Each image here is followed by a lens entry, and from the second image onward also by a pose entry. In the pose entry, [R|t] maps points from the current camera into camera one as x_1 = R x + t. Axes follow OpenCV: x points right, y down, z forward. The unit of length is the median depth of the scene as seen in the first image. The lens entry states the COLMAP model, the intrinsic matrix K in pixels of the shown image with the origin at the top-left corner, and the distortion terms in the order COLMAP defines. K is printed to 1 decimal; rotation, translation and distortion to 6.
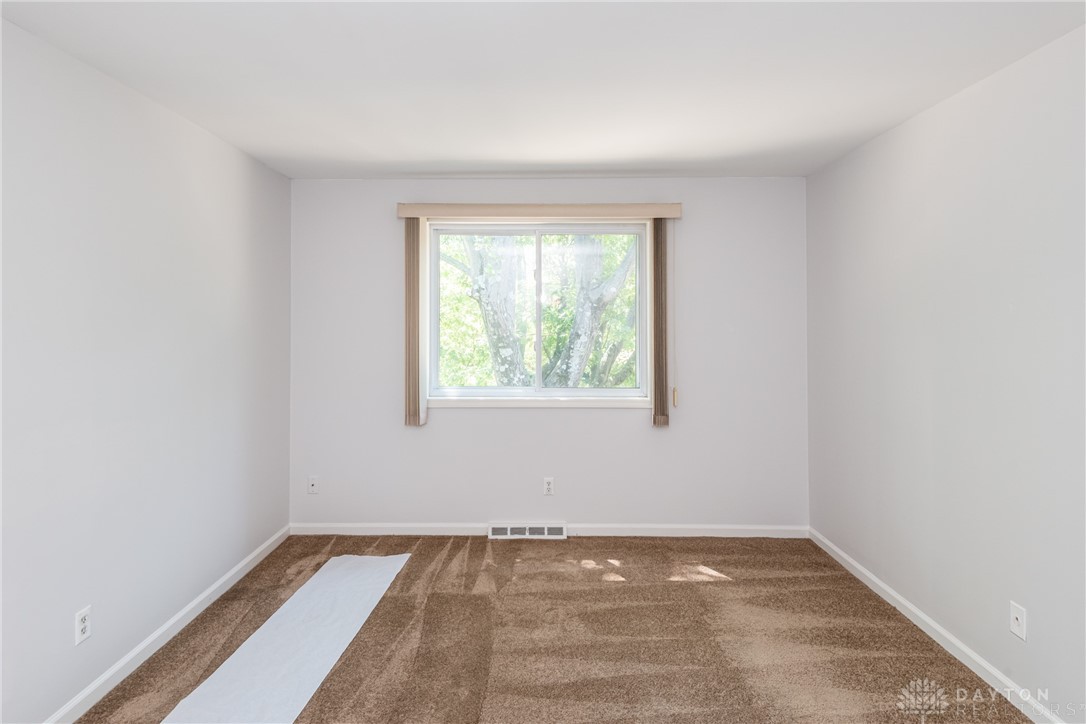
lens RADIAL K [[563.5, 0, 542.1], [0, 563.5, 315.1], [0, 0, 1]] dist [0.051443, -0.037970]
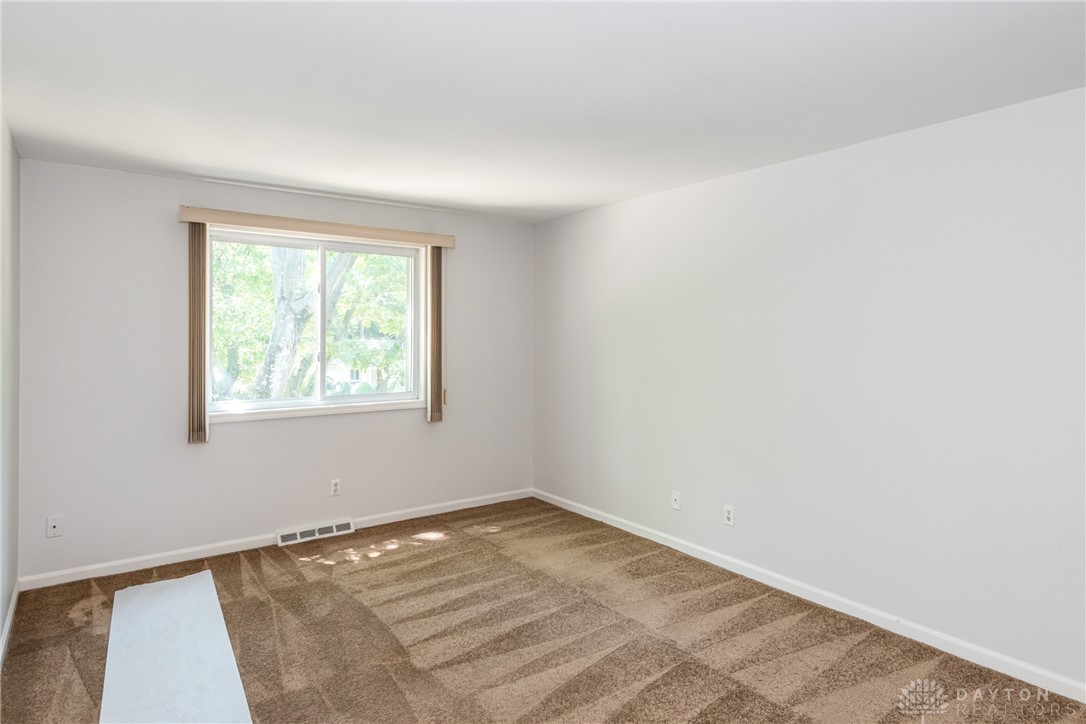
lens RADIAL K [[620.6, 0, 543.0], [0, 620.6, 333.6], [0, 0, 1]] dist [0.073808, -0.031109]
pose [[0.807118, 0.003891, 0.590378, -0.403056], [-0.009350, 0.999937, 0.006193, 0.000950], [-0.590316, -0.010519, 0.807103, -0.200185]]
